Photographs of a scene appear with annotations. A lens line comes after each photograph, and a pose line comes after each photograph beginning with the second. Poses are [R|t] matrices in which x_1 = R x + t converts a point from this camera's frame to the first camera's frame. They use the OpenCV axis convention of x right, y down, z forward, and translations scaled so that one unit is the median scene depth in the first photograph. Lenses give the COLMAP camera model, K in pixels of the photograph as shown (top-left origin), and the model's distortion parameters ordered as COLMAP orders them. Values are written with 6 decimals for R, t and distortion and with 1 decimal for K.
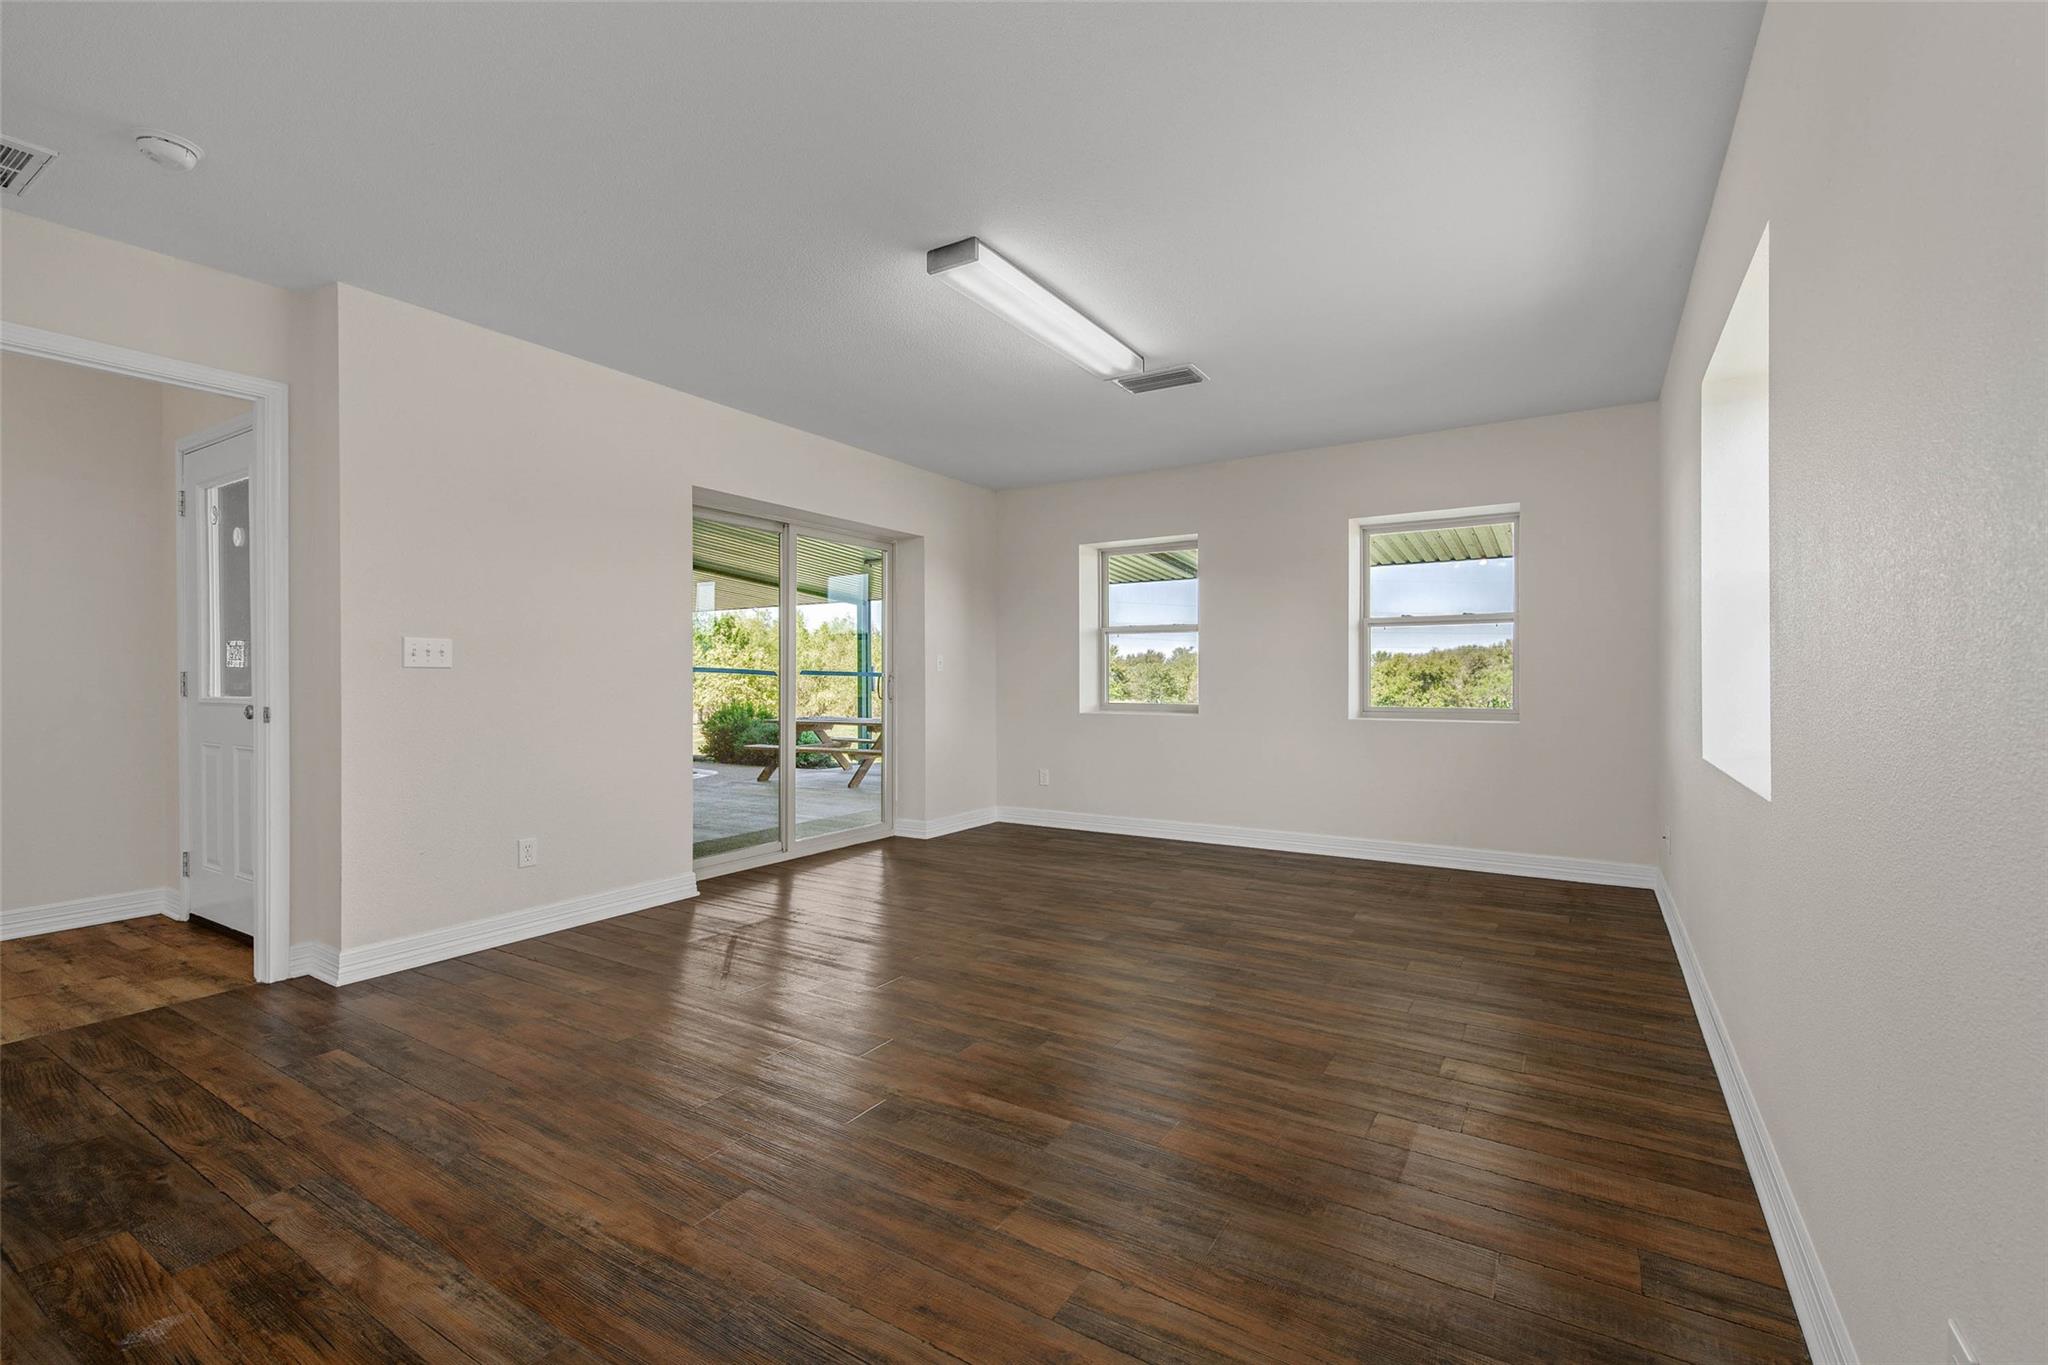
lens RADIAL K [[876.8, 0, 1018.5], [0, 876.8, 684.0], [0, 0, 1]] dist [0.013258, -0.008418]
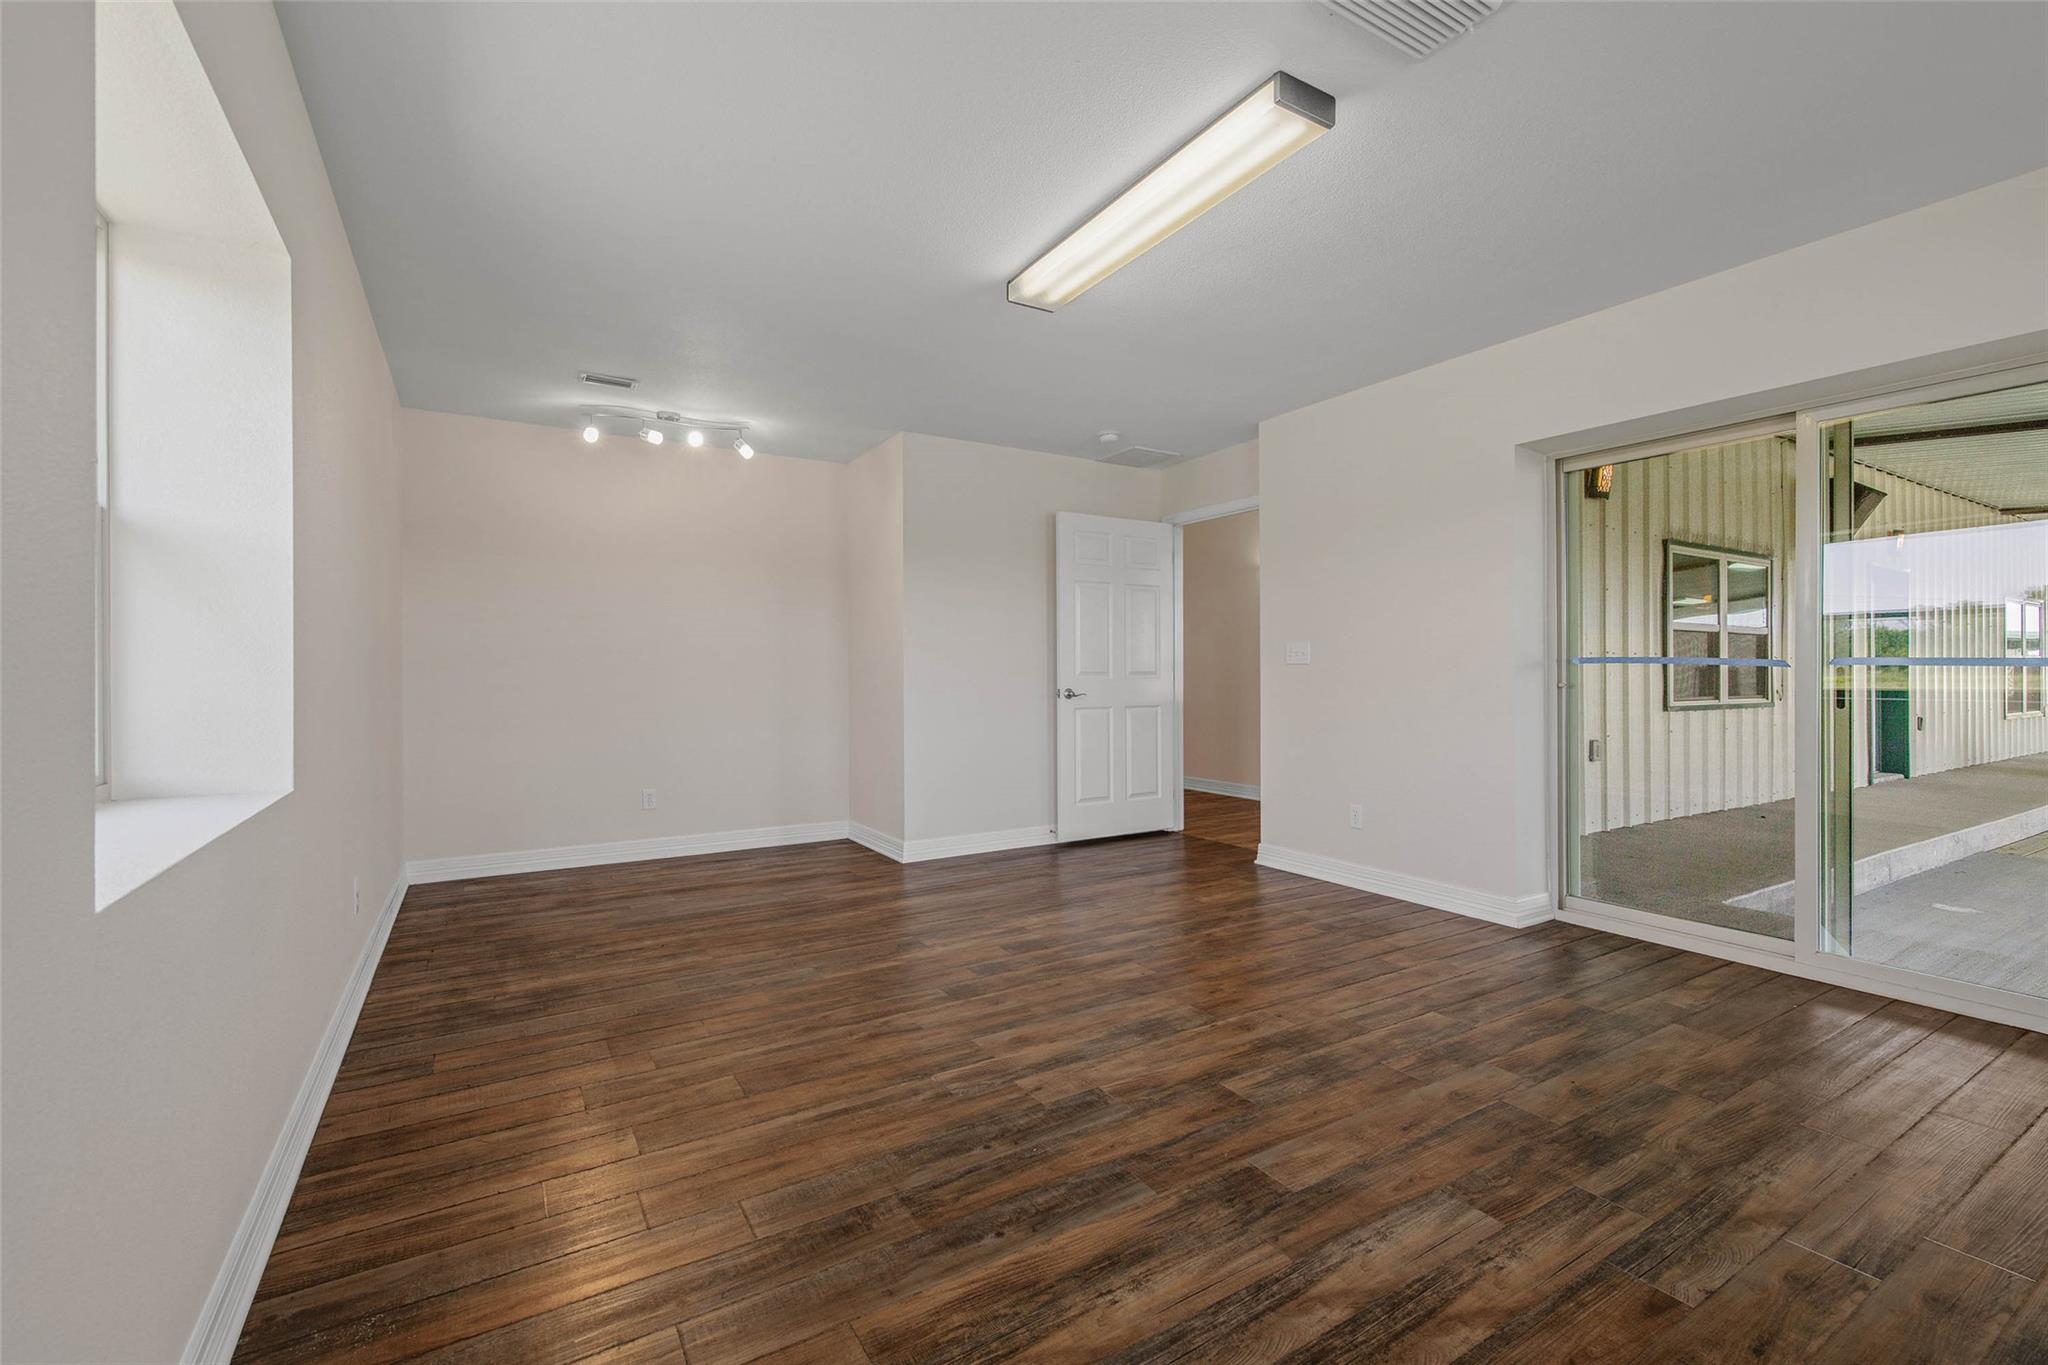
lens RADIAL K [[876.8, 0, 1018.3], [0, 876.8, 670.3], [0, 0, 1]] dist [0.013258, -0.008418]
pose [[-0.446064, 0.003737, -0.894993, 0.961093], [-0.002823, 0.999980, 0.005582, -0.011157], [0.894997, 0.005016, -0.446045, 1.532463]]
